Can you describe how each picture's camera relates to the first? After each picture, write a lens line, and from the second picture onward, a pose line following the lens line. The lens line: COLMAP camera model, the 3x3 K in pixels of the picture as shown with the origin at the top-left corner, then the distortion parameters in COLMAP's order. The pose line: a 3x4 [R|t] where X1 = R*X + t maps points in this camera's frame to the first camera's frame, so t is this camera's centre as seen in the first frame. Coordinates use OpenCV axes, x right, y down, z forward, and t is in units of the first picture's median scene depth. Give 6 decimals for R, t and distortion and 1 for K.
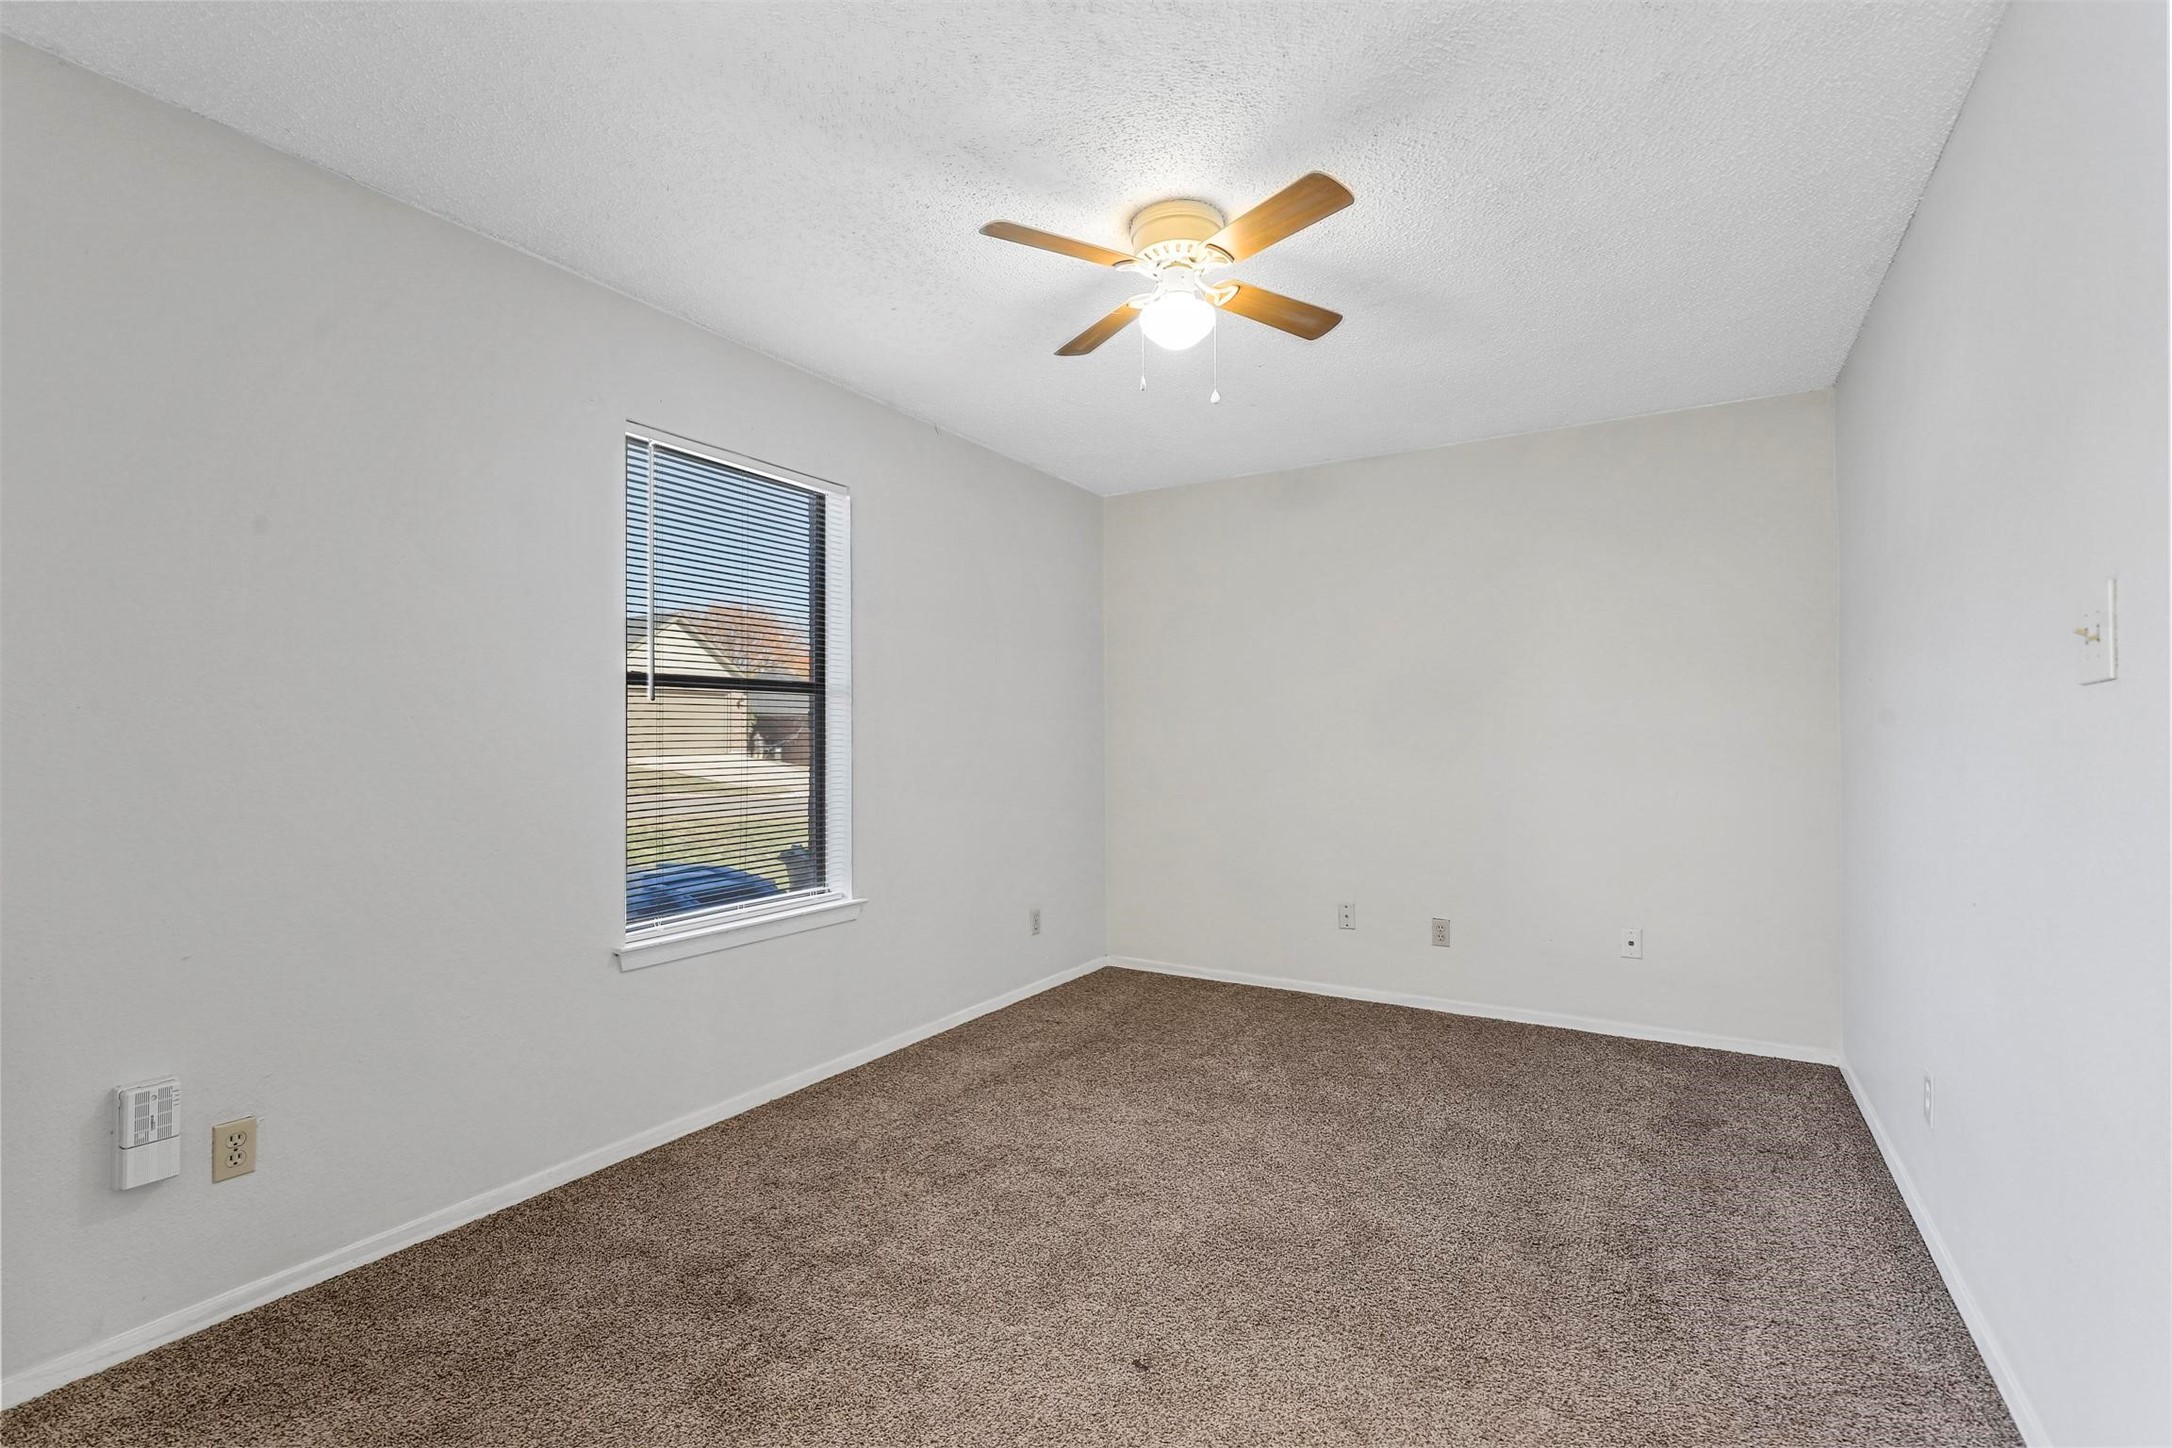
lens RADIAL K [[980.2, 0, 1080.9], [0, 980.2, 728.1], [0, 0, 1]] dist [0.000863, -0.000651]
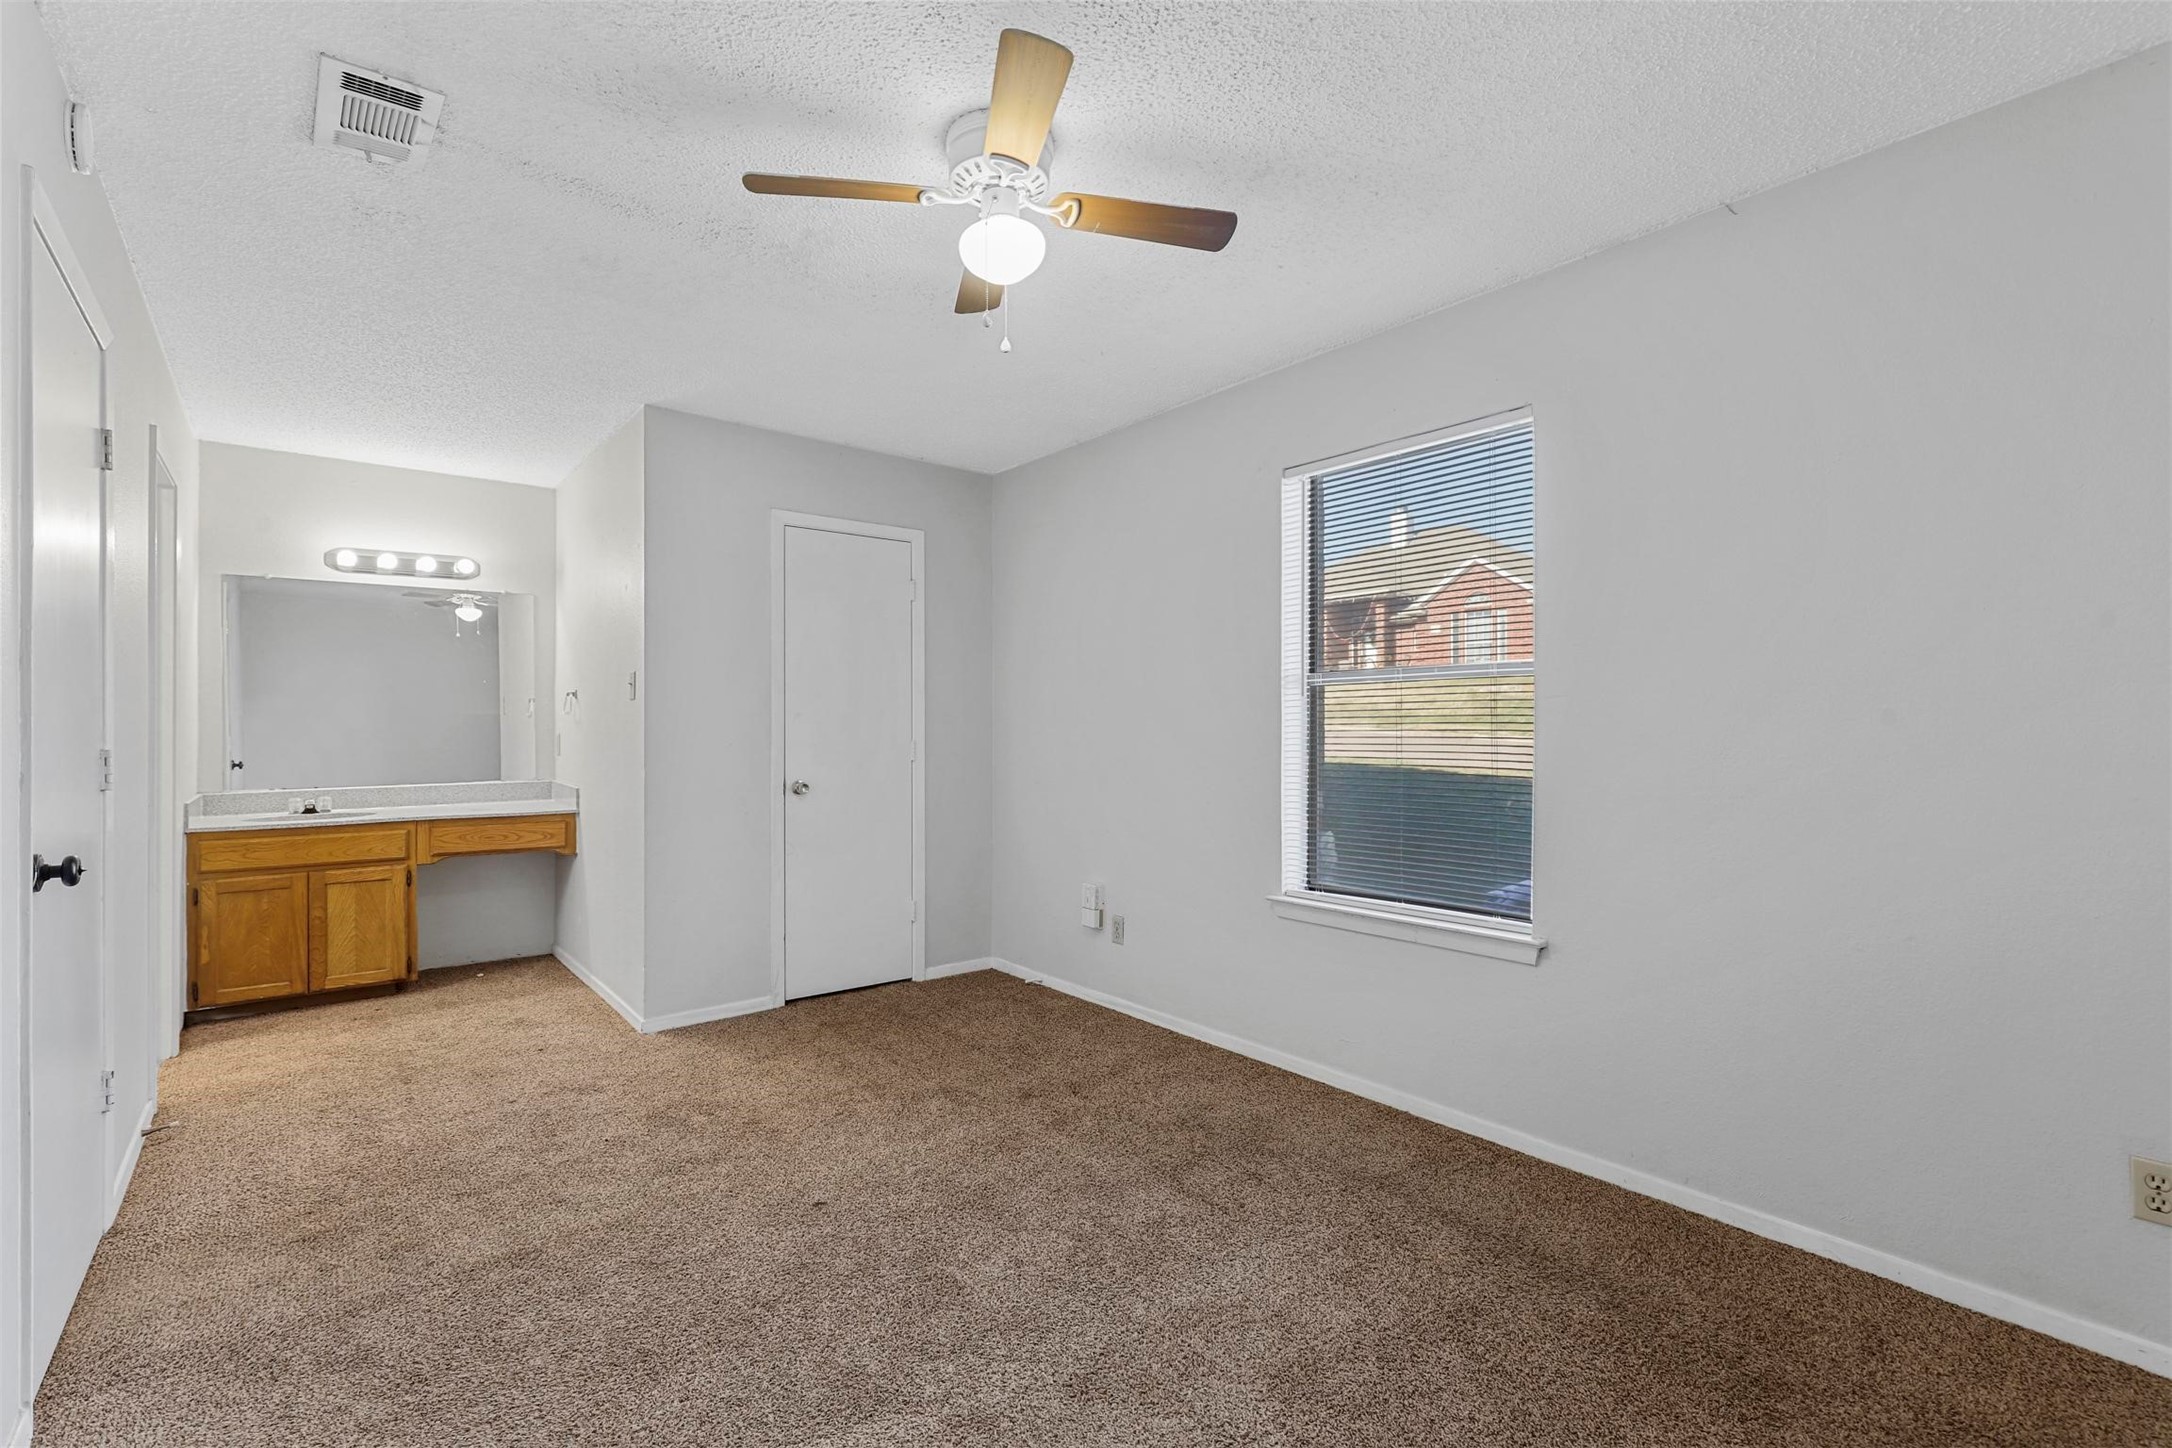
lens RADIAL K [[980.2, 0, 1080.9], [0, 980.2, 728.1], [0, 0, 1]] dist [0.000863, -0.000651]
pose [[-0.347445, 0.009386, -0.937653, 0.855559], [0.018394, 0.999826, 0.003193, -0.001508], [0.937520, -0.016138, -0.347558, 1.297750]]
